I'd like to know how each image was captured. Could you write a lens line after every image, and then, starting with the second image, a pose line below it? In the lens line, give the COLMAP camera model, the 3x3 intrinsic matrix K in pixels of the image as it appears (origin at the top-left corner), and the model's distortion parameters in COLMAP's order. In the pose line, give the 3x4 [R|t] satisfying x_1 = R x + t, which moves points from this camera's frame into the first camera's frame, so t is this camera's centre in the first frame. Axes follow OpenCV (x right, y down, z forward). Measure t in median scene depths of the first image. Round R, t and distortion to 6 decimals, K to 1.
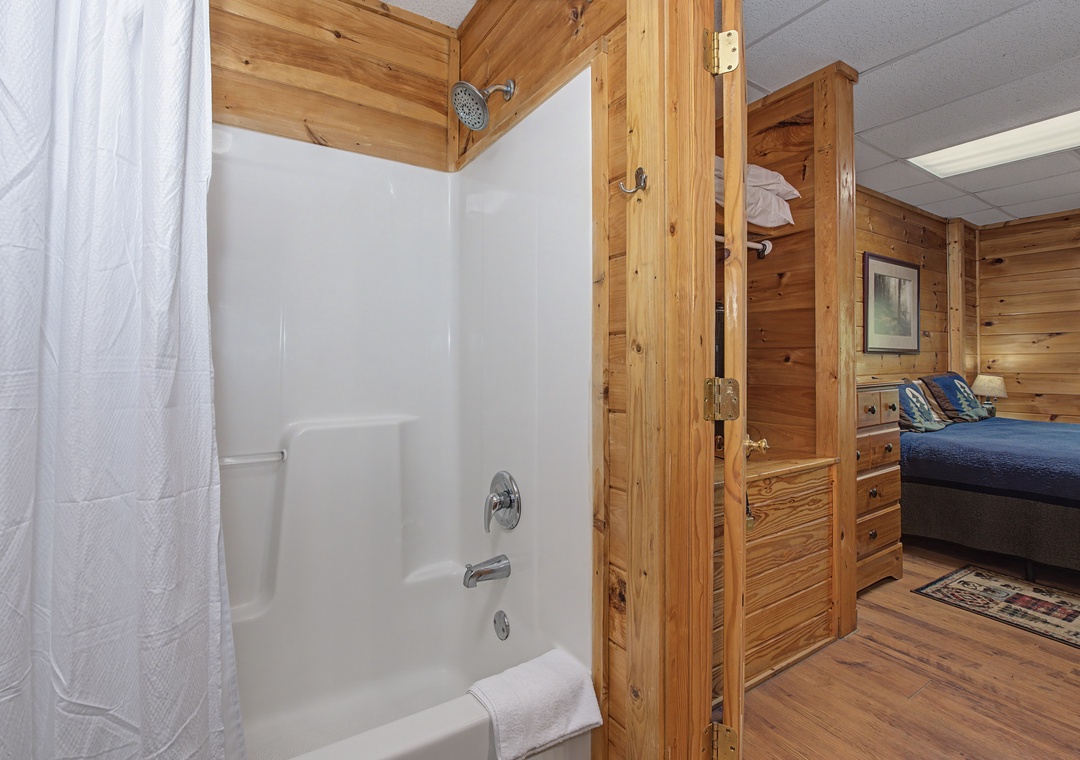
lens RADIAL K [[498.4, 0, 532.2], [0, 498.4, 371.7], [0, 0, 1]] dist [-0.001384, 0.000575]
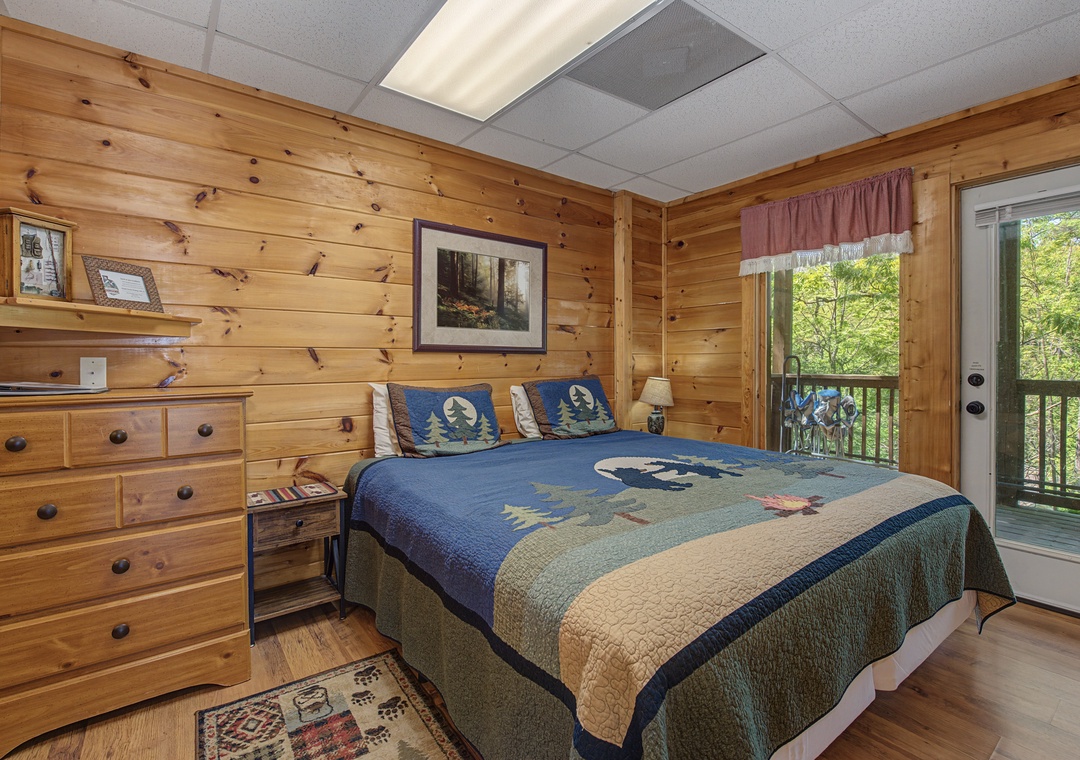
lens RADIAL K [[498.4, 0, 549.5], [0, 498.4, 376.6], [0, 0, 1]] dist [-0.001384, 0.000575]
pose [[0.996994, -0.002357, 0.077439, 0.781588], [0.002007, 0.999987, 0.004598, -0.002056], [-0.077449, -0.004429, 0.996986, 0.209306]]
